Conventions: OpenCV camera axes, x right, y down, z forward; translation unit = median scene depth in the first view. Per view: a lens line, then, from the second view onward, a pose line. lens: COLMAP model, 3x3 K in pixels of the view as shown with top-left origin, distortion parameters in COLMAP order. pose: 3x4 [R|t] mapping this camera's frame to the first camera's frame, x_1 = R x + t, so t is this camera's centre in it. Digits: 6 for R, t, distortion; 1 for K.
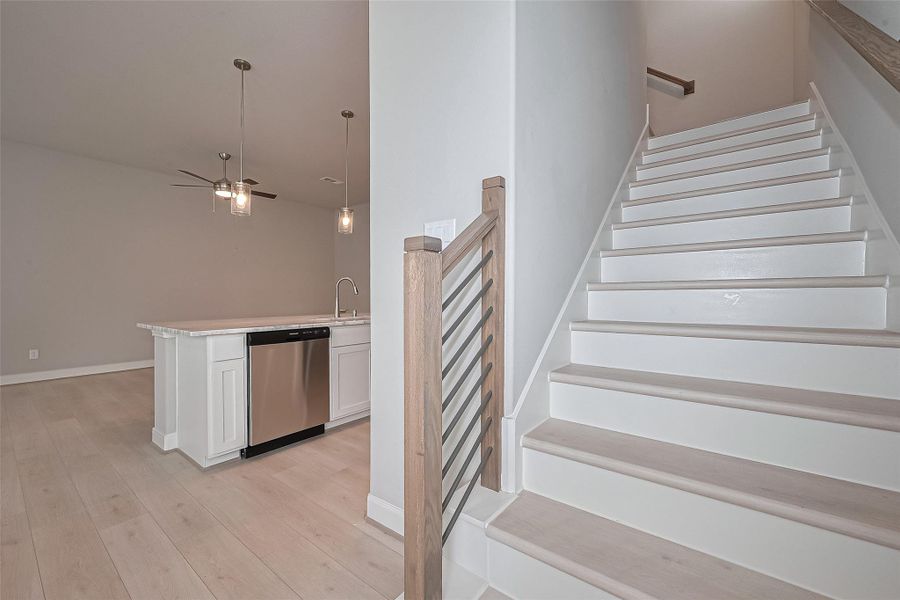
lens RADIAL K [[362.7, 0, 450.0], [0, 362.7, 300.0], [0, 0, 1]] dist [0.000424, 0.000023]
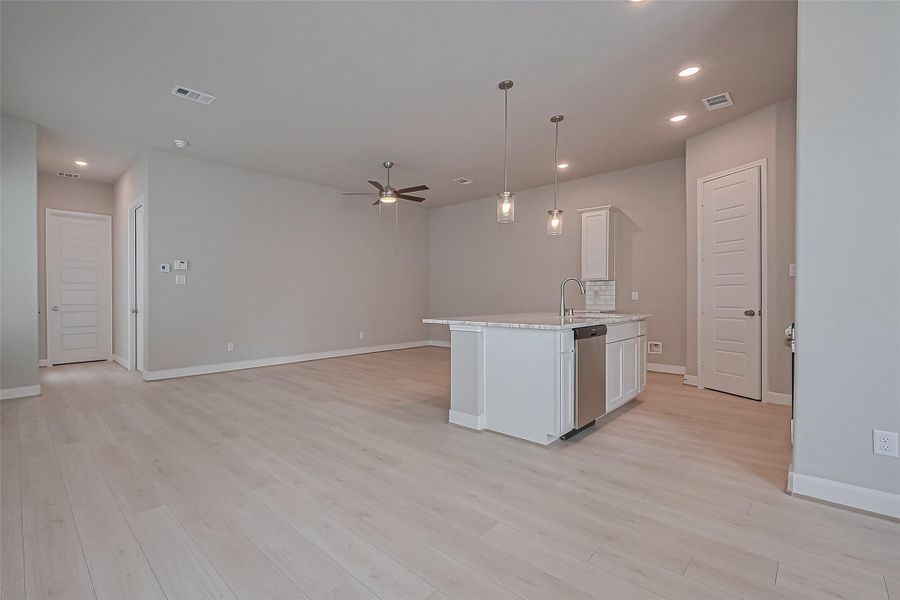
lens RADIAL K [[394.2, 0, 385.7], [0, 394.2, 300.0], [0, 0, 1]] dist [-0.001311, -0.000211]
pose [[0.985696, -0.000207, -0.168534, -0.750357], [-0.000037, 0.999999, -0.001442, 0.004289], [0.168534, 0.001427, 0.985695, -0.242204]]
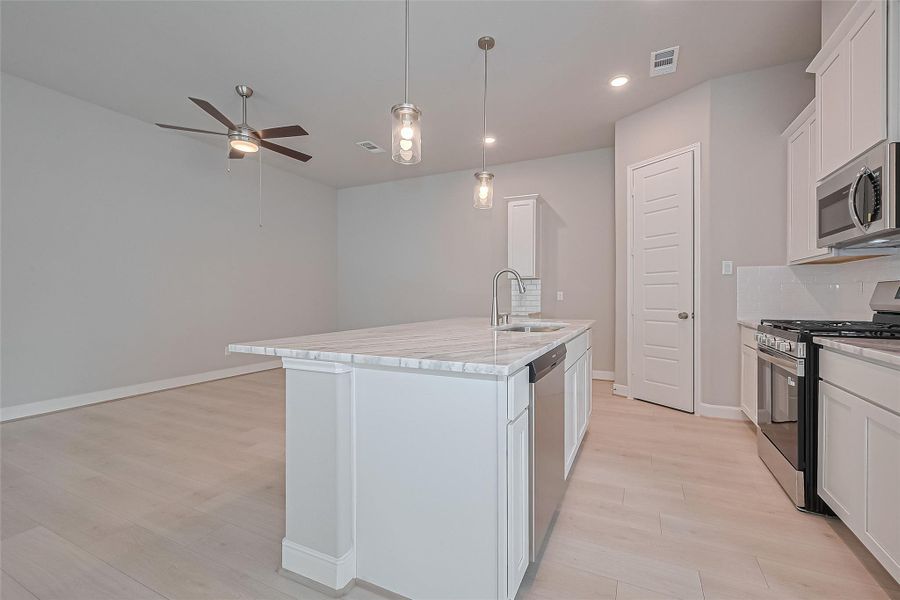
lens RADIAL K [[372.1, 0, 471.9], [0, 372.1, 299.7], [0, 0, 1]] dist [-0.000008, 0.000004]
pose [[0.974414, -0.000820, 0.224757, -0.623785], [0.001303, 0.999997, -0.002000, -0.000261], [-0.224755, 0.002241, 0.974413, 0.377612]]
